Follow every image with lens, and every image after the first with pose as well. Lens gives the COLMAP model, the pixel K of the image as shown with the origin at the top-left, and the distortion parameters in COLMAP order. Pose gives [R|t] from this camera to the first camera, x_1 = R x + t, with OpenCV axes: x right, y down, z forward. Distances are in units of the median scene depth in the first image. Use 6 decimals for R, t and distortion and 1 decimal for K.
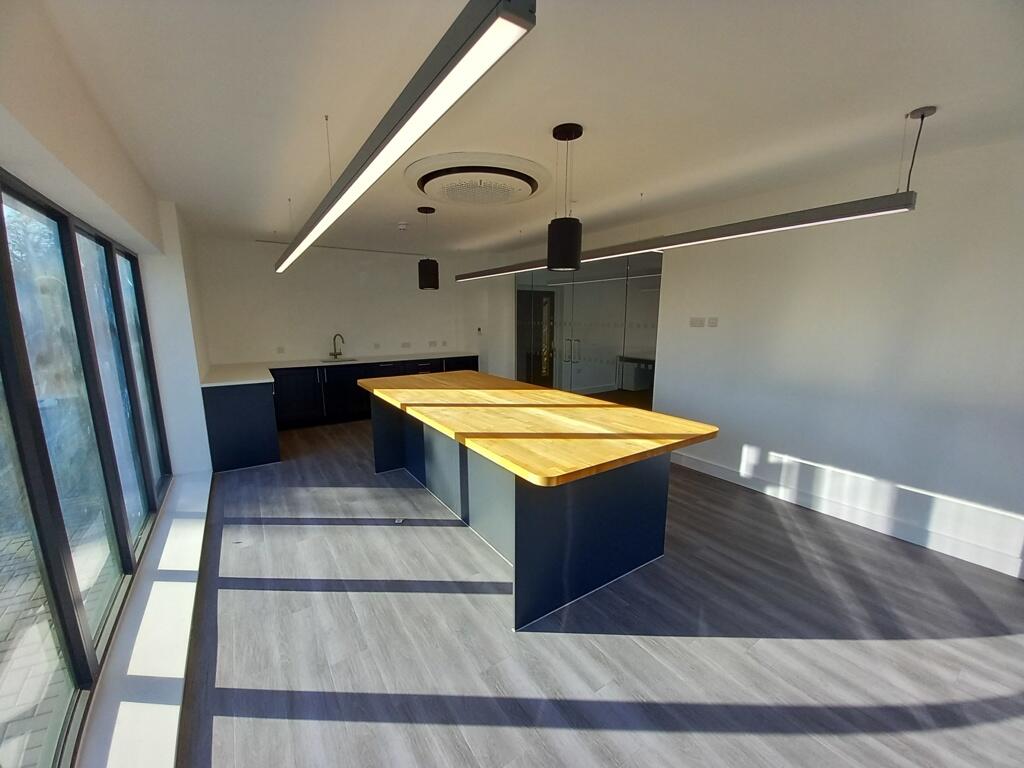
lens RADIAL K [[392.3, 0, 512.0], [0, 392.3, 384.0], [0, 0, 1]] dist [0.021339, -0.014576]
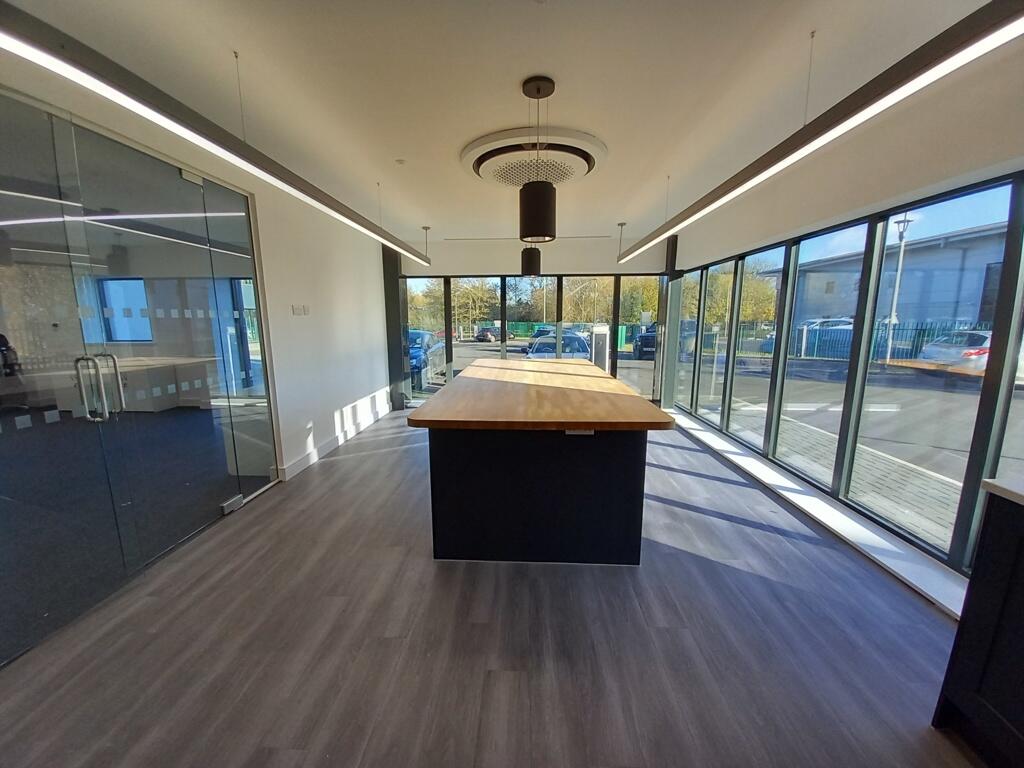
lens RADIAL K [[392.3, 0, 512.0], [0, 392.3, 384.0], [0, 0, 1]] dist [0.021339, -0.014576]
pose [[-0.796364, -0.090642, 0.597987, -0.651079], [0.114800, 0.948079, 0.296592, -0.263795], [-0.593822, 0.304844, -0.744611, 1.830959]]
